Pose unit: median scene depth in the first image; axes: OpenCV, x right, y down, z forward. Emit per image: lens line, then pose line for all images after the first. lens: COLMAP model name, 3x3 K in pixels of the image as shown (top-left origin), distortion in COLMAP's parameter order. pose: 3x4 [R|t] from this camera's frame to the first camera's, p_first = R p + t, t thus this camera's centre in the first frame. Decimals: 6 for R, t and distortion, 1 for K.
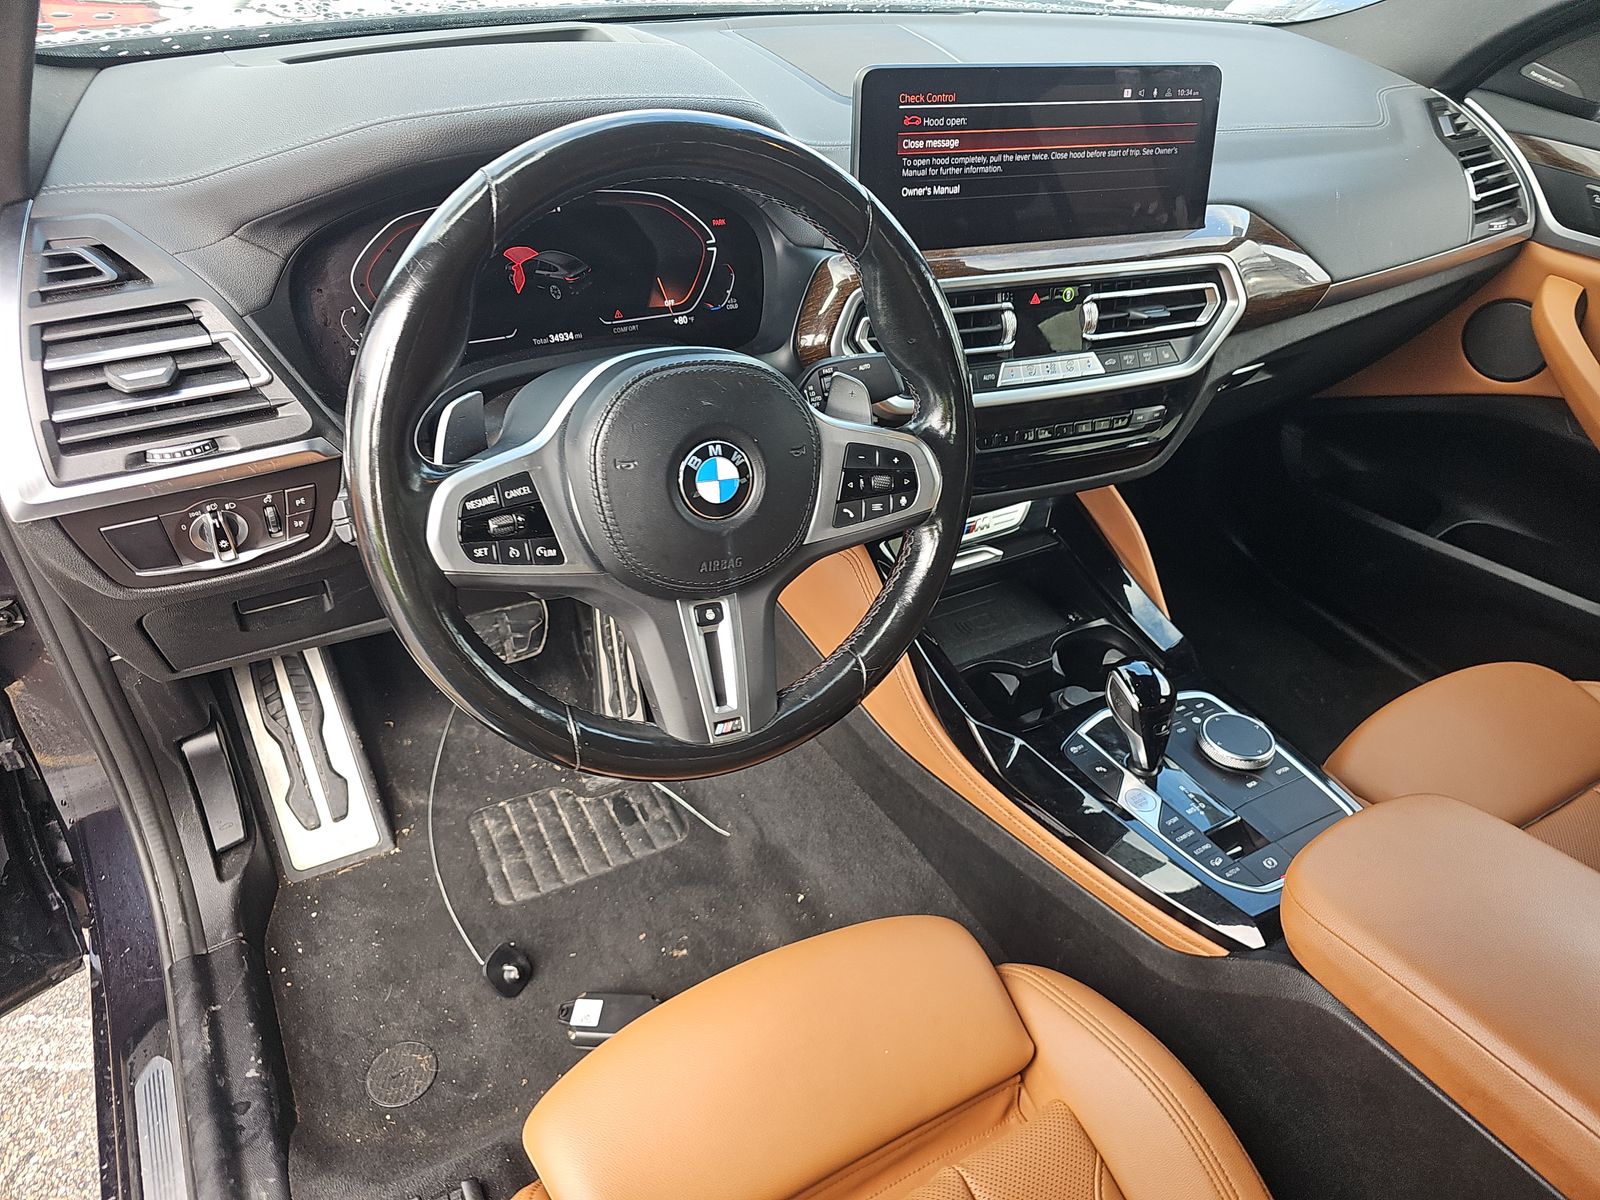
lens RADIAL K [[1070.4, 0, 798.4], [0, 1070.4, 606.7], [0, 0, 1]] dist [0.071339, -0.115448]
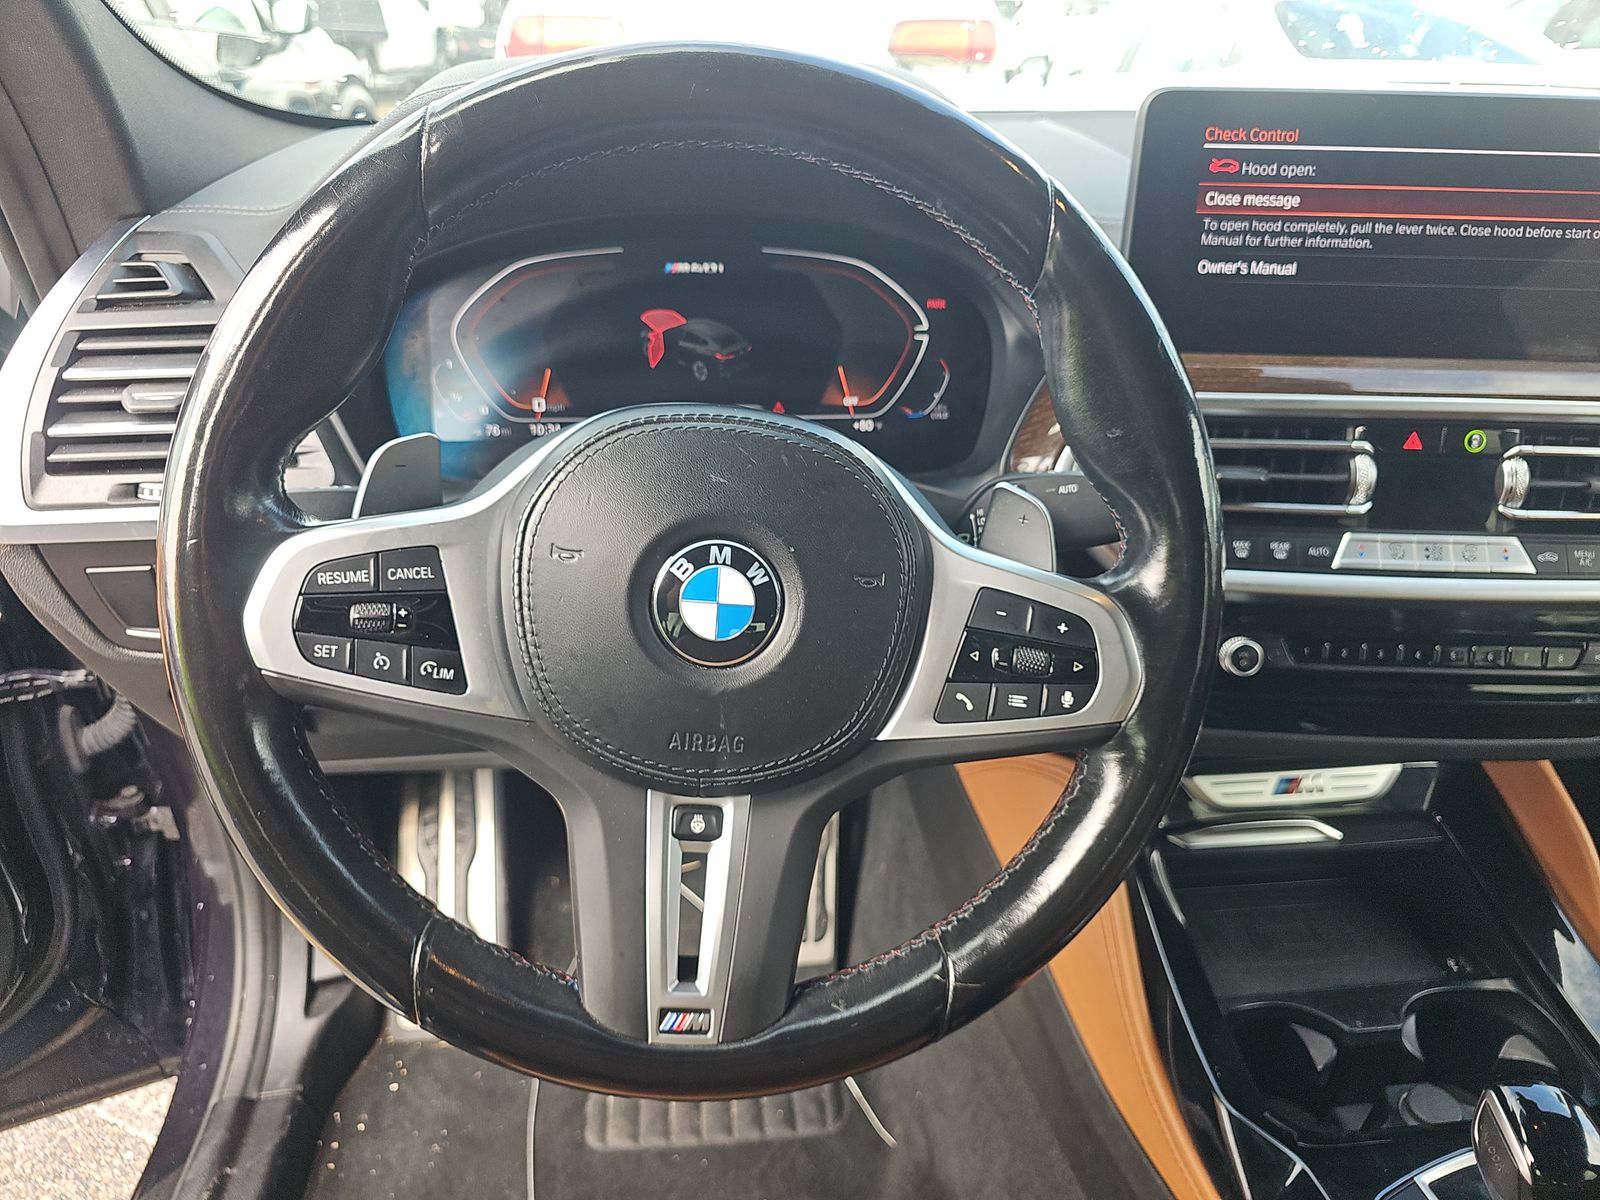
lens RADIAL K [[1063.0, 0, 800.0], [0, 1063.0, 600.0], [0, 0, 1]] dist [0.028212, -0.046084]
pose [[0.918233, 0.133655, -0.372806, 0.144809], [-0.203790, 0.966602, -0.155406, -0.026984], [0.339584, 0.218673, 0.914803, 0.349894]]
